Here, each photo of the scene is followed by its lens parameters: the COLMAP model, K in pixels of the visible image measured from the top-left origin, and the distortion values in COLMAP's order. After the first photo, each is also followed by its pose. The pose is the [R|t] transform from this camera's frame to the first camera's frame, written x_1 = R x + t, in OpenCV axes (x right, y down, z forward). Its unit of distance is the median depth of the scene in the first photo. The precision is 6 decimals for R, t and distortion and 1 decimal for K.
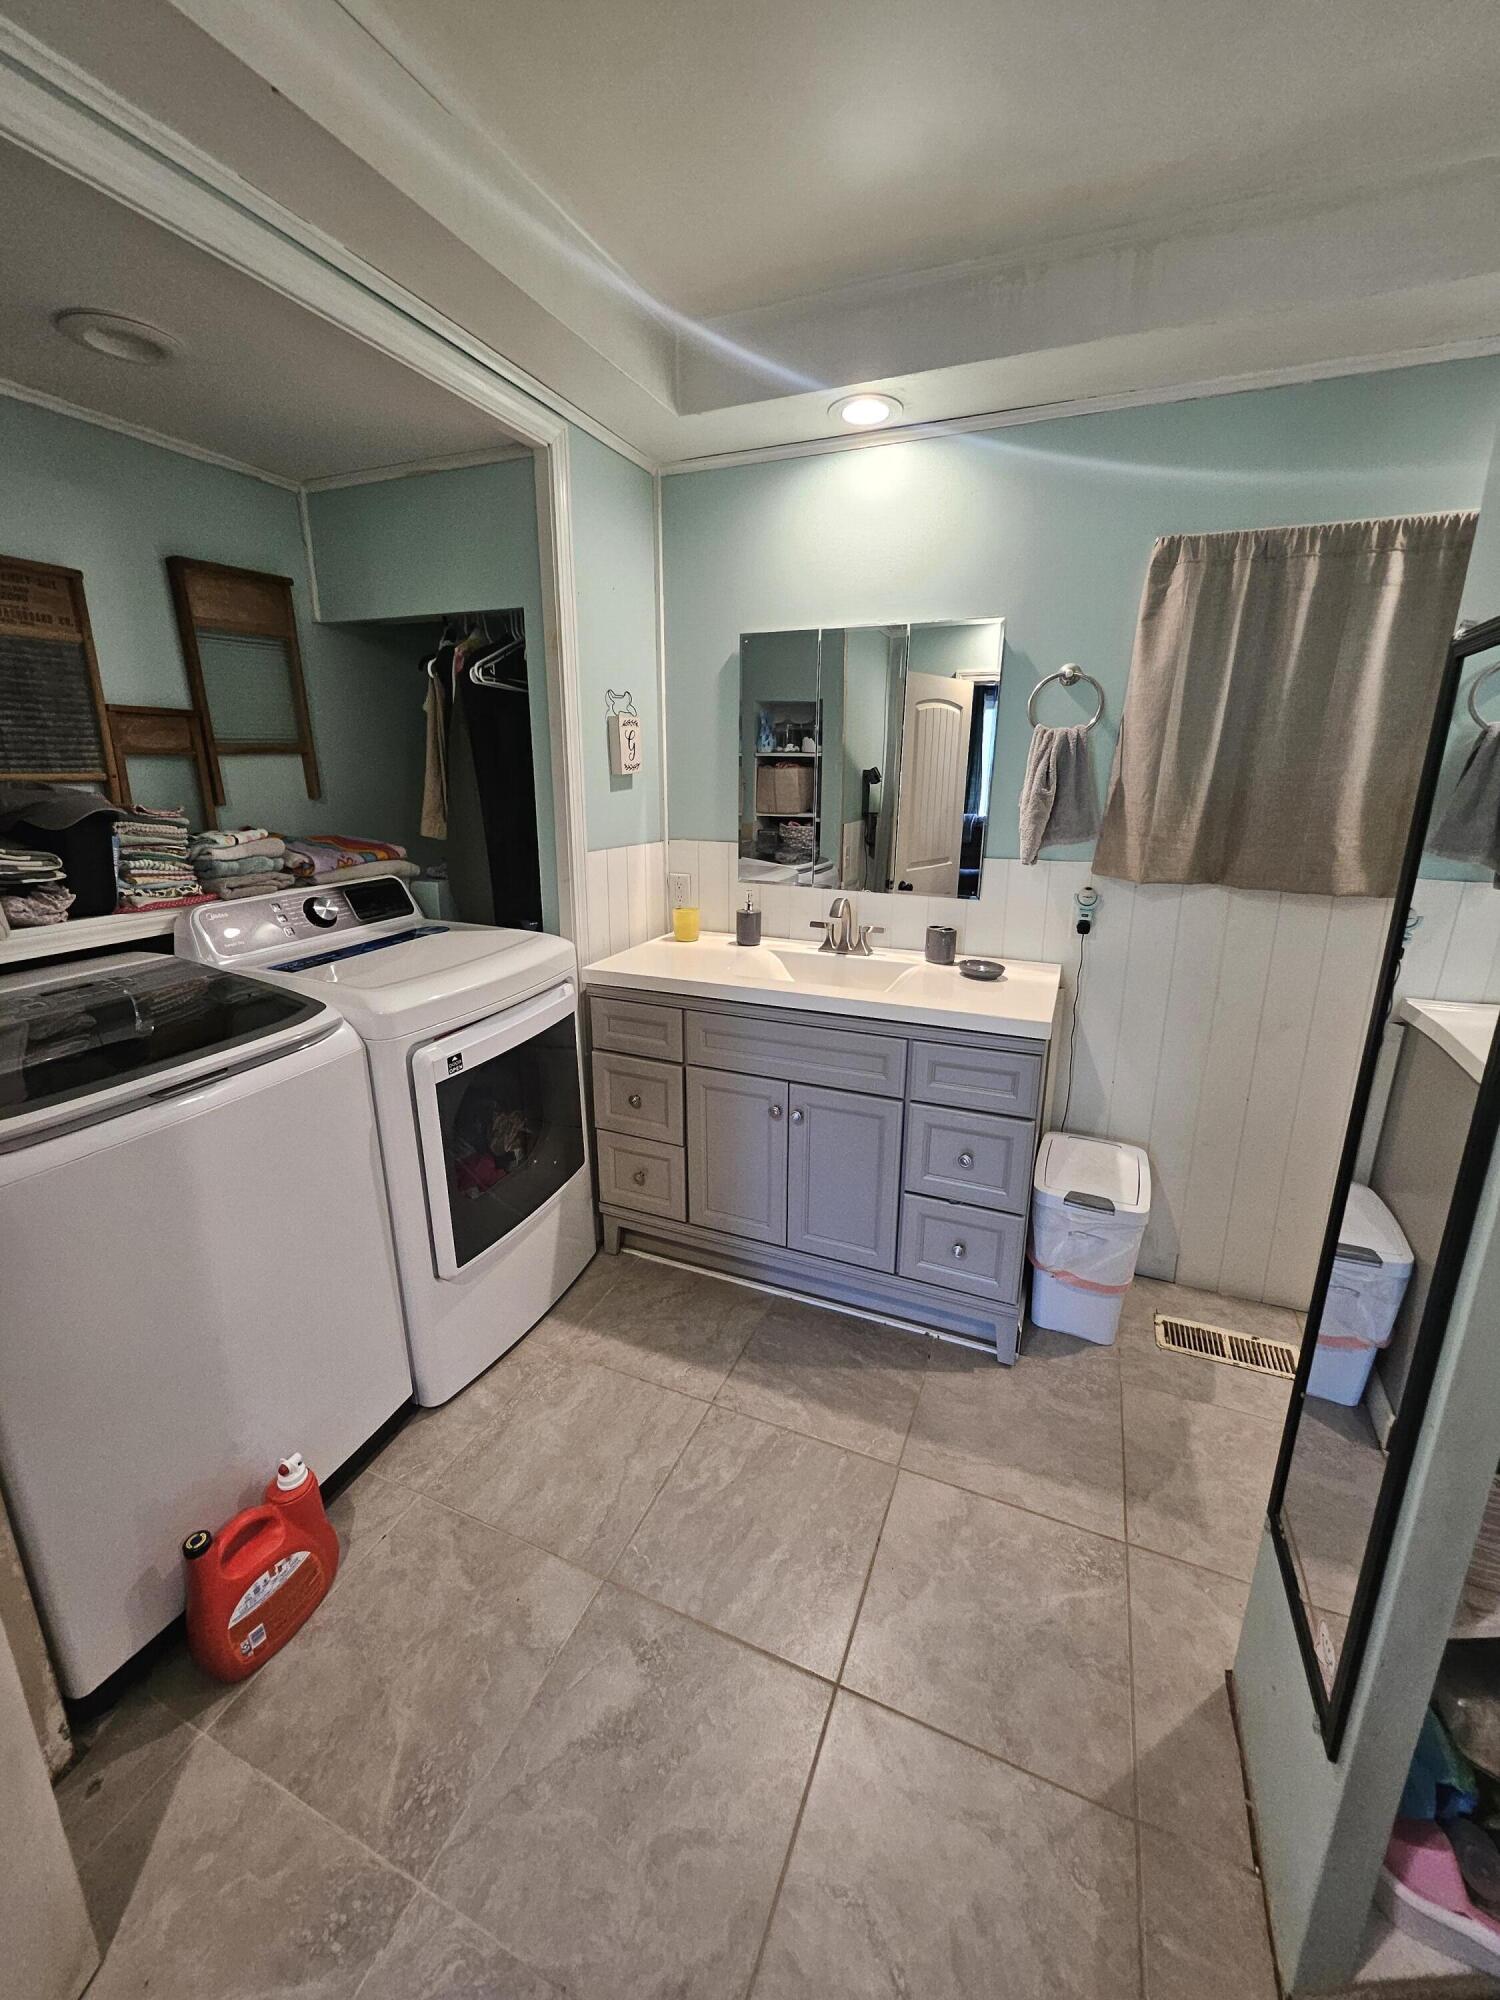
lens RADIAL K [[788.2, 0, 757.1], [0, 788.2, 973.1], [0, 0, 1]] dist [0.000787, 0.000649]
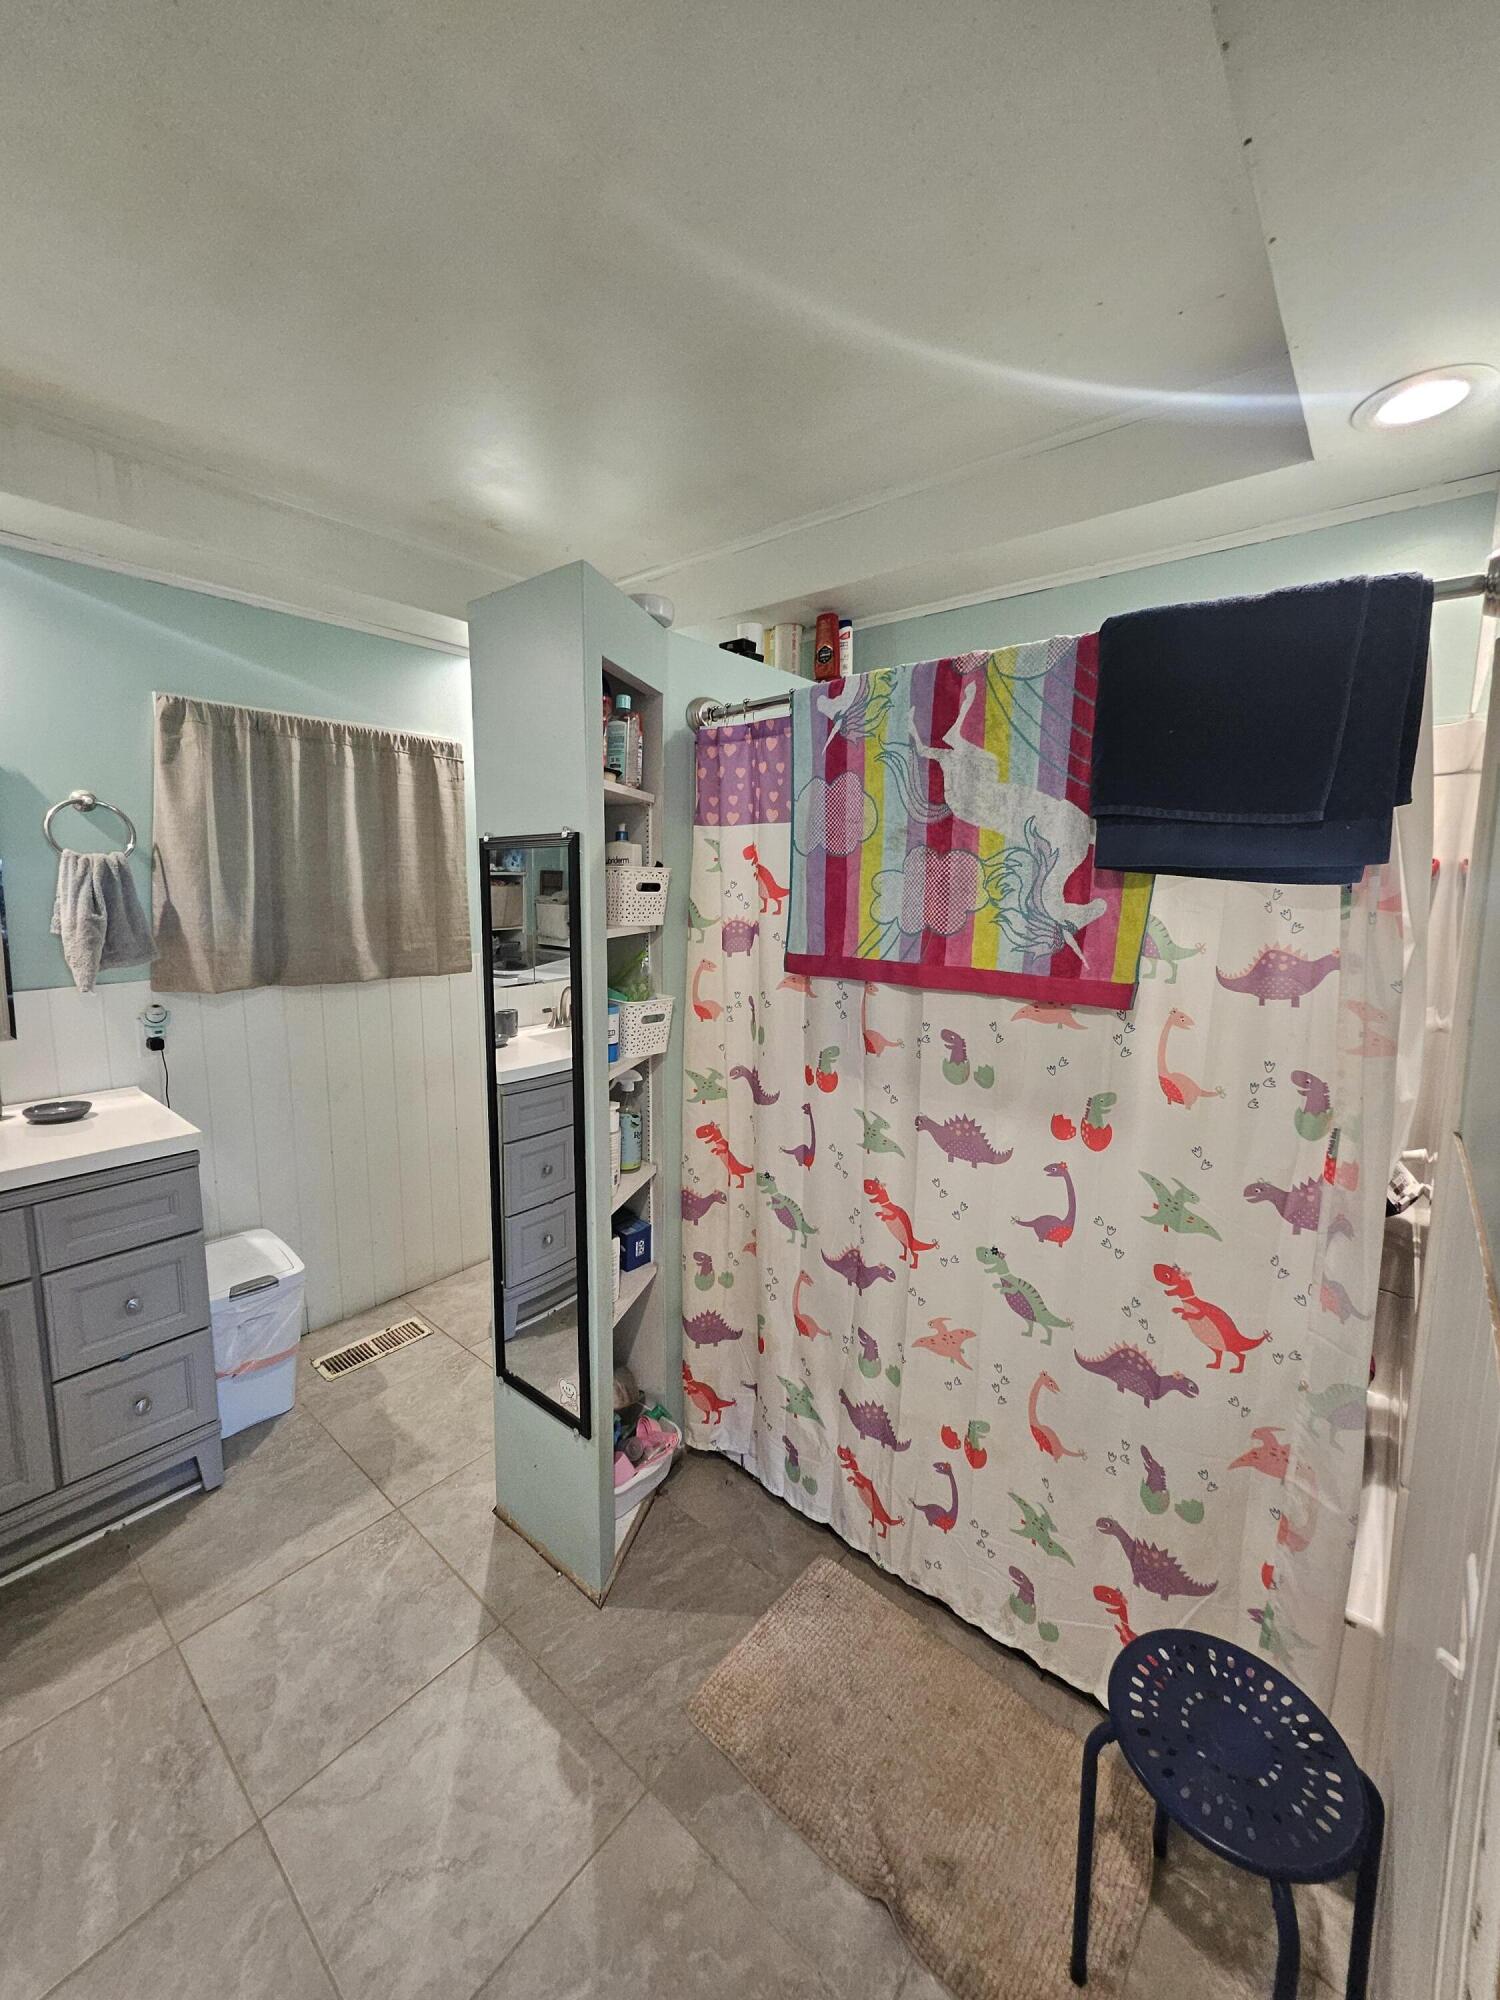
lens RADIAL K [[788.2, 0, 757.1], [0, 788.2, 973.1], [0, 0, 1]] dist [0.000787, 0.000649]
pose [[0.294587, -0.120309, 0.948021, -0.342361], [0.226639, 0.972536, 0.052994, -0.027831], [-0.928361, 0.199247, 0.313763, -0.065229]]
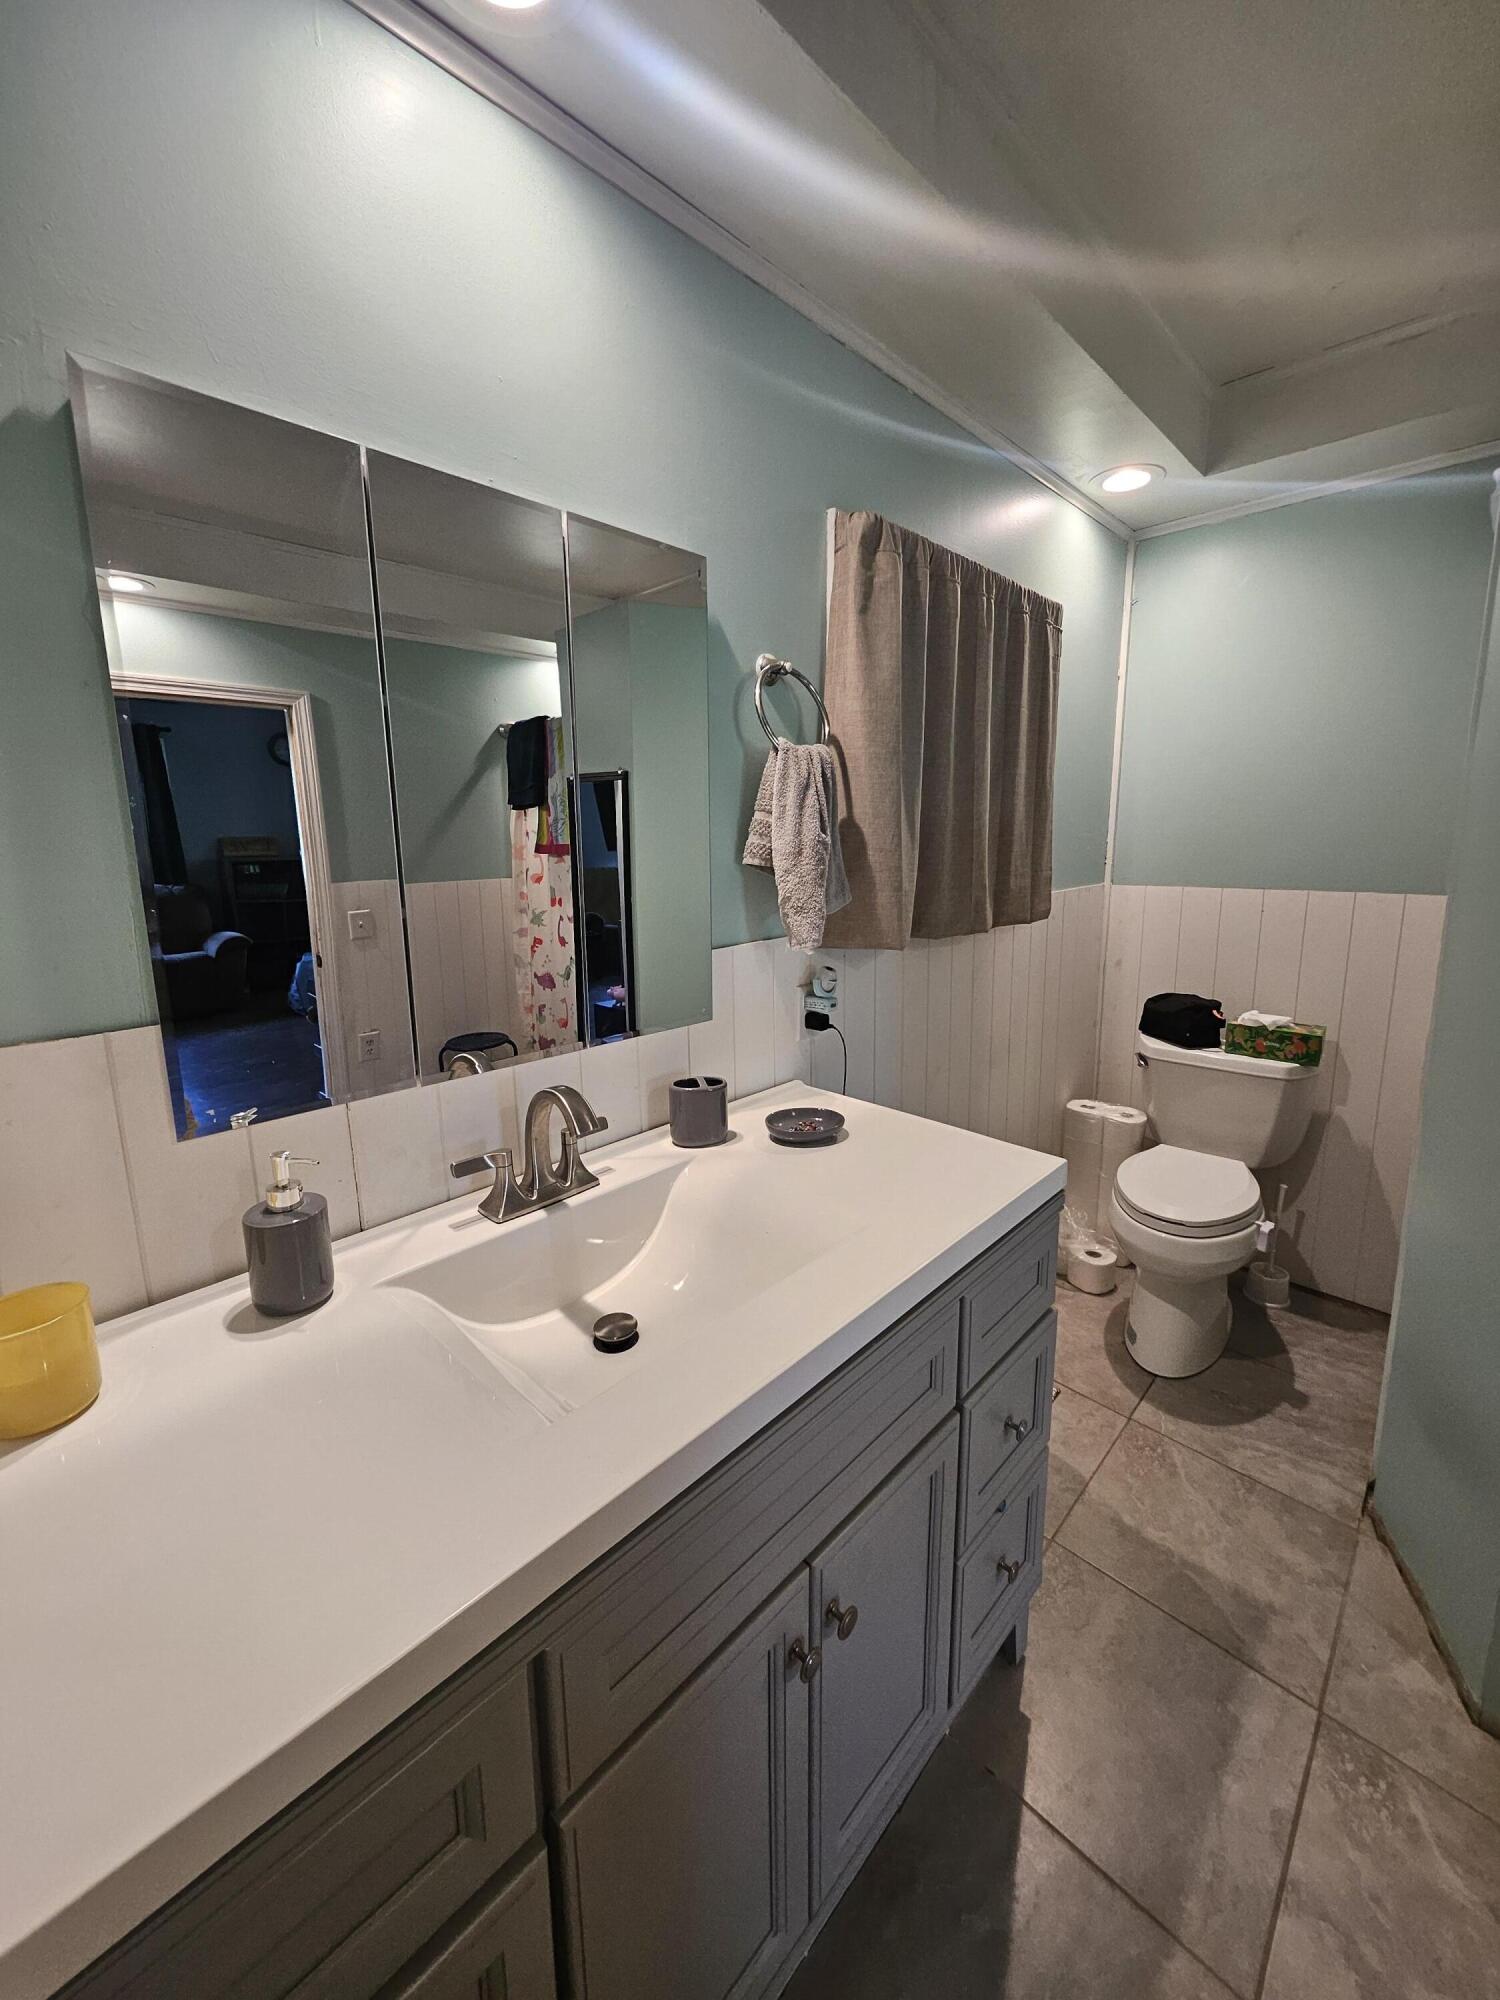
lens RADIAL K [[793.6, 0, 764.9], [0, 793.6, 968.4], [0, 0, 1]] dist [-0.007113, 0.004420]
pose [[0.358354, -0.179569, 0.916154, -0.290190], [0.236071, 0.966865, 0.097170, -0.205902], [-0.903246, 0.181456, 0.388871, 0.822997]]
